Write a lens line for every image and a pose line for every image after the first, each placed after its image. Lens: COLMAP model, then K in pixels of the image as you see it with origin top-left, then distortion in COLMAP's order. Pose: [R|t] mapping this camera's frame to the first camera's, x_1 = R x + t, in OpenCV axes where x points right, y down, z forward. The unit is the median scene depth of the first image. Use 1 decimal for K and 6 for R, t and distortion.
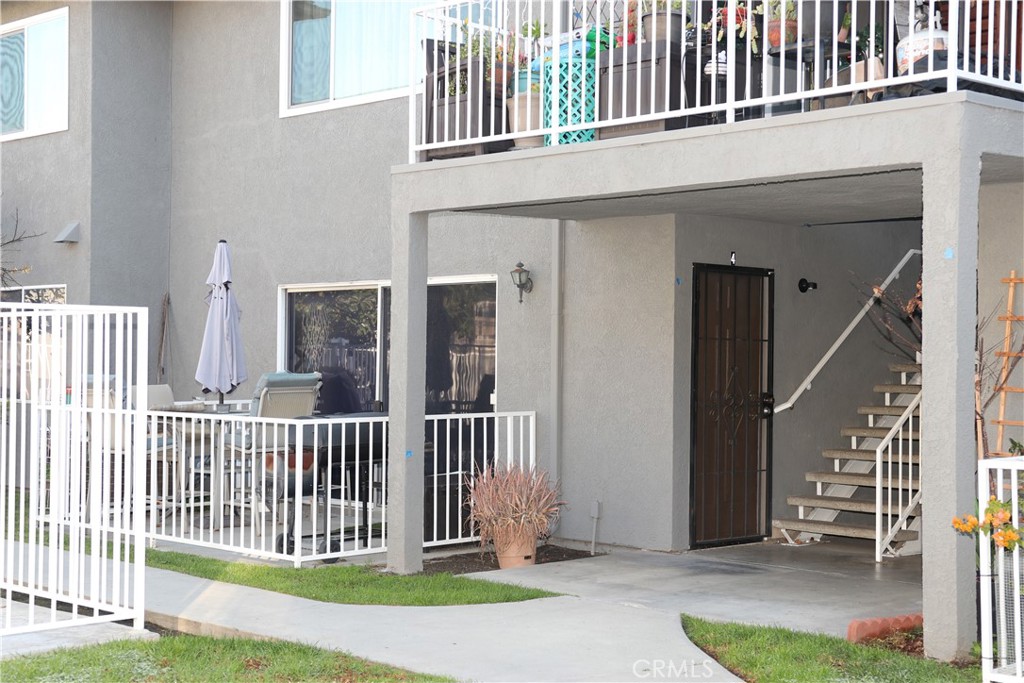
lens RADIAL K [[1604.6, 0, 511.3], [0, 1604.6, 340.5], [0, 0, 1]] dist [0.146247, 0.000000]
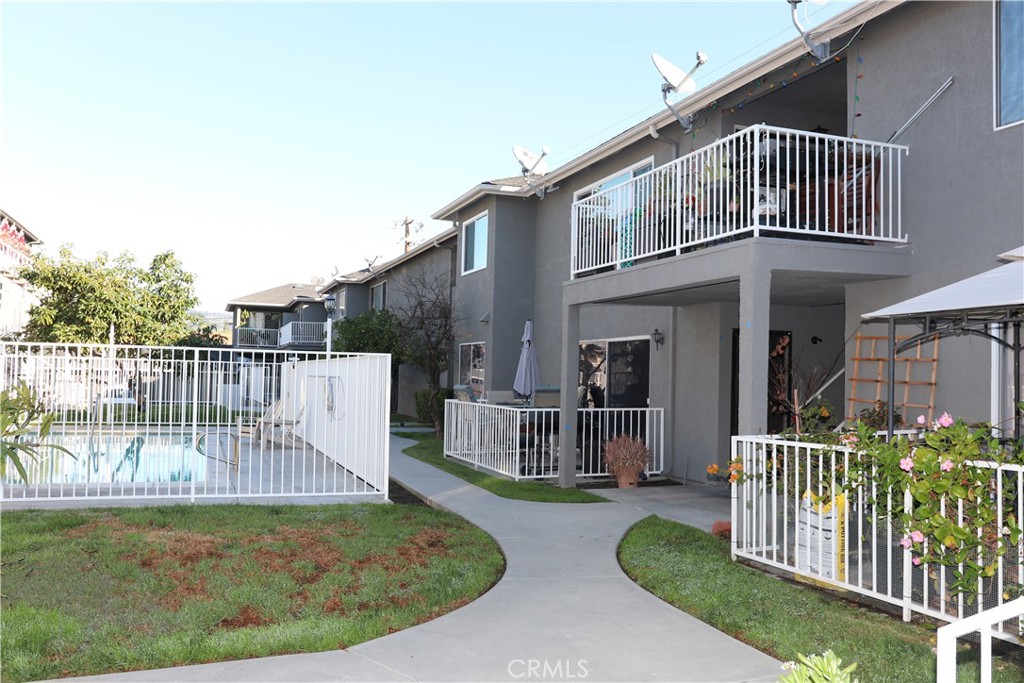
lens RADIAL K [[856.8, 0, 512.7], [0, 856.8, 343.8], [0, 0, 1]] dist [-0.076973, 0.058398]
pose [[0.928081, -0.005739, -0.372335, 0.260071], [-0.005330, 0.999574, -0.028691, -0.001591], [0.372341, 0.028612, 0.927655, 0.001791]]
